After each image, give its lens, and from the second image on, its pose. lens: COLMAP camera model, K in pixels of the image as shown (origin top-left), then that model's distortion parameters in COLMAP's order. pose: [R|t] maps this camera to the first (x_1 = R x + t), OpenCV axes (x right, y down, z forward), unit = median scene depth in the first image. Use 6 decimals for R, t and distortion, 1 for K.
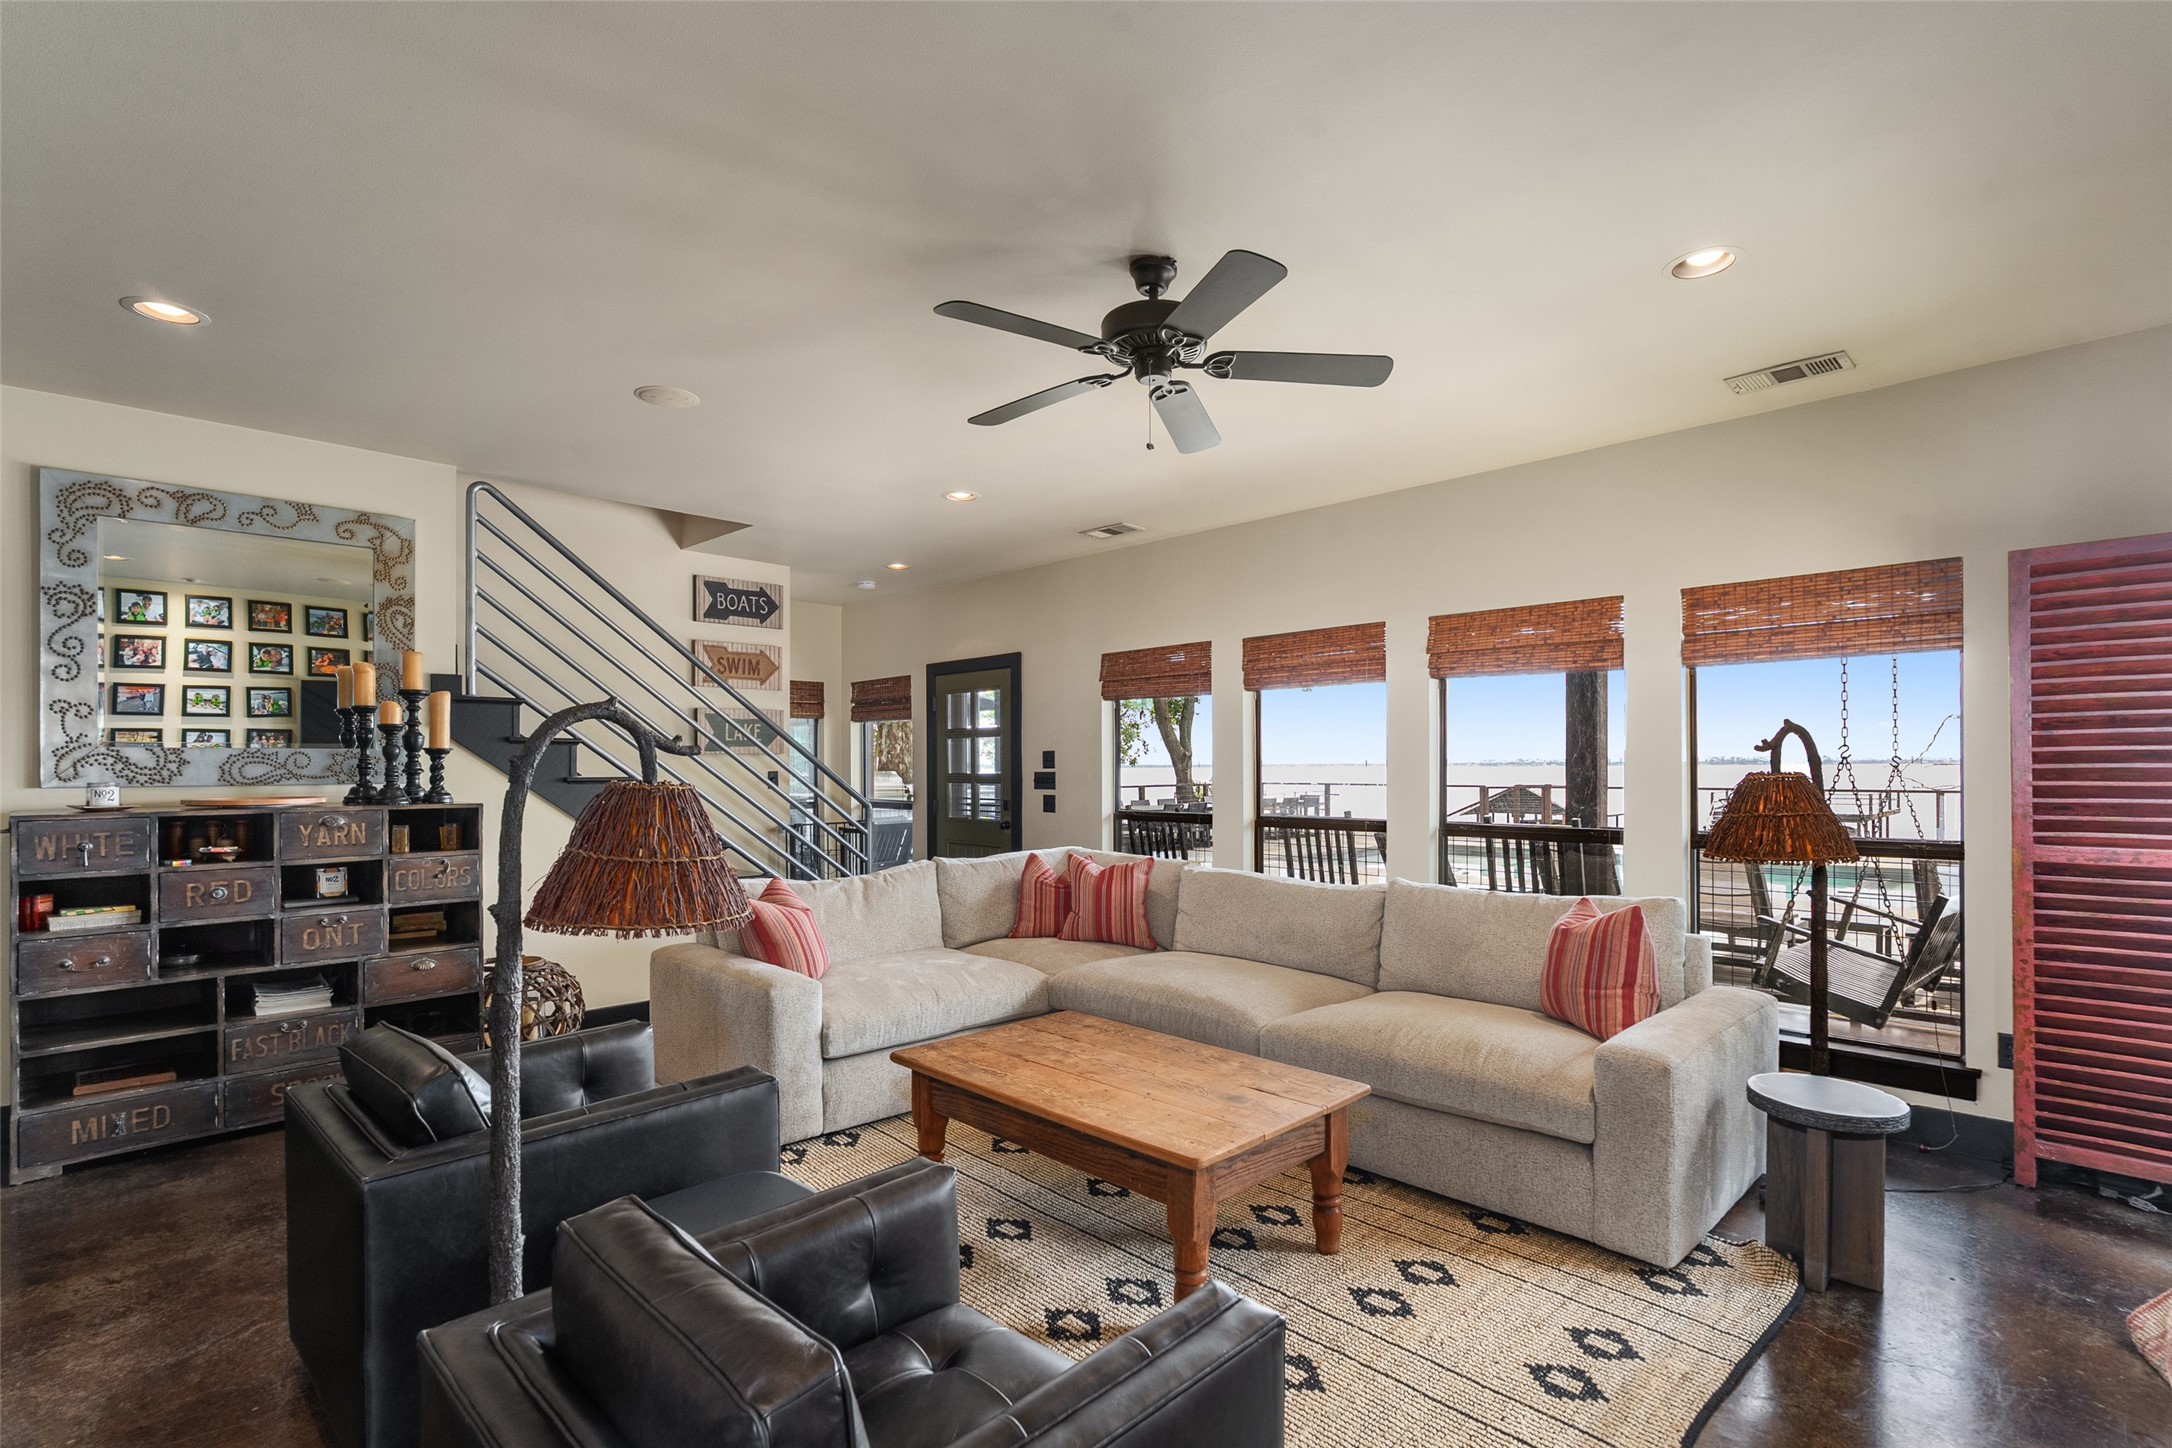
lens RADIAL K [[1021.4, 0, 1068.3], [0, 1021.4, 768.2], [0, 0, 1]] dist [-0.004132, -0.000321]
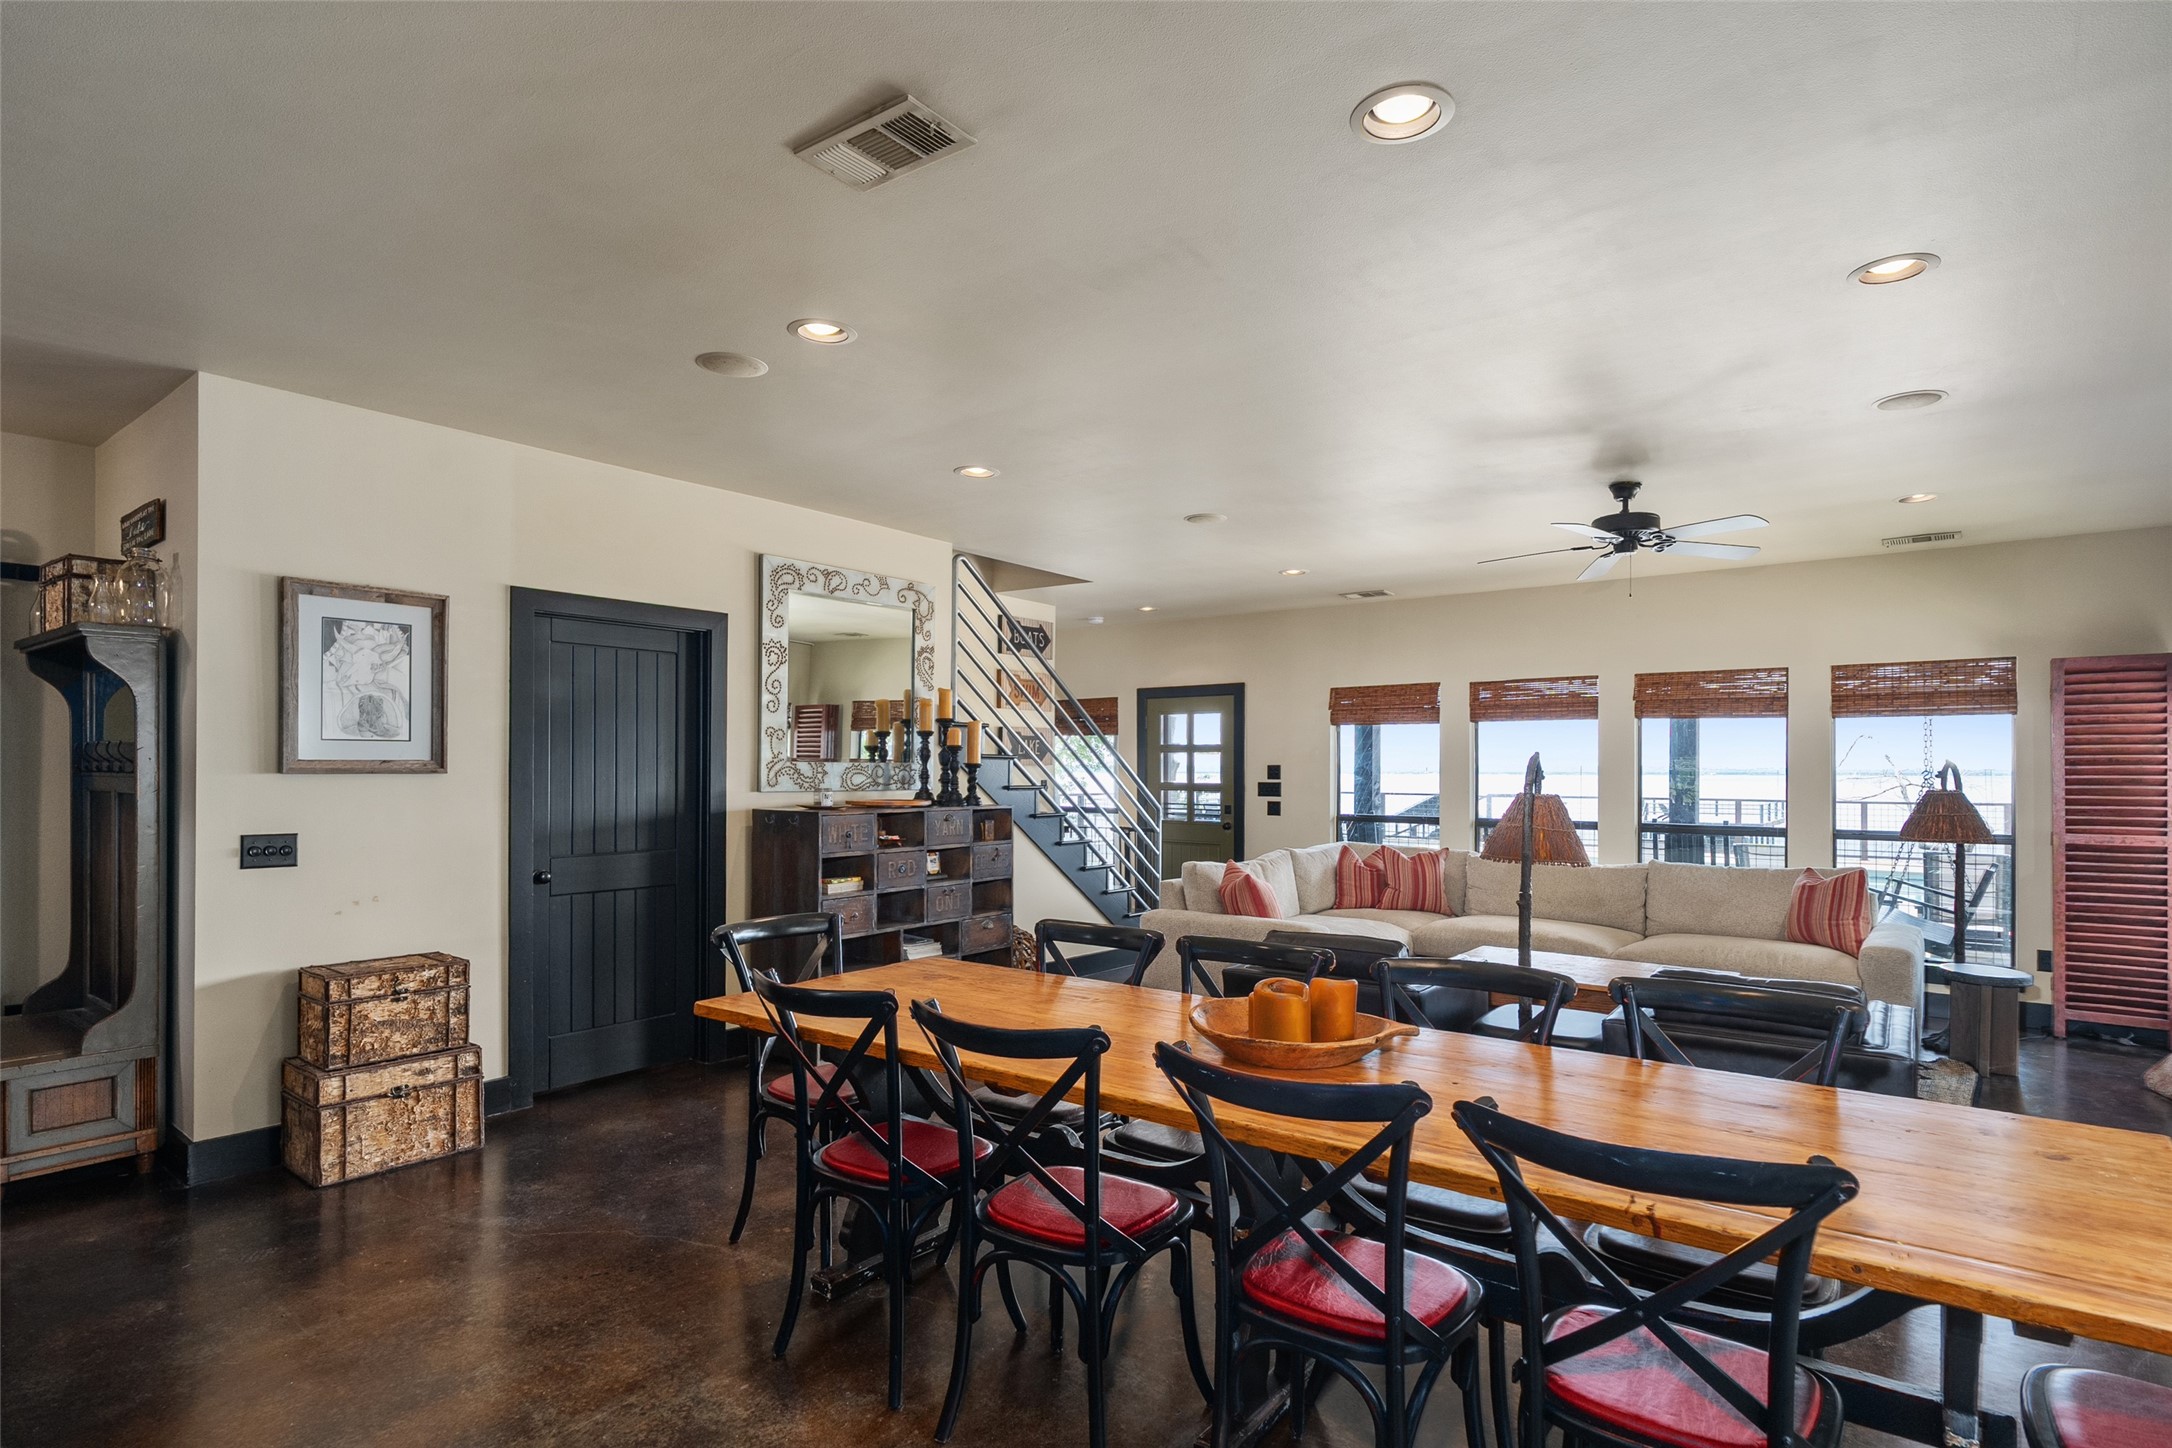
lens RADIAL K [[1104.9, 0, 1088.5], [0, 1104.9, 767.2], [0, 0, 1]] dist [-0.002879, -0.000086]
pose [[0.990886, 0.009509, 0.134365, -0.702832], [-0.008812, 0.999944, -0.005777, -0.007943], [-0.134412, 0.004541, 0.990915, -0.462401]]
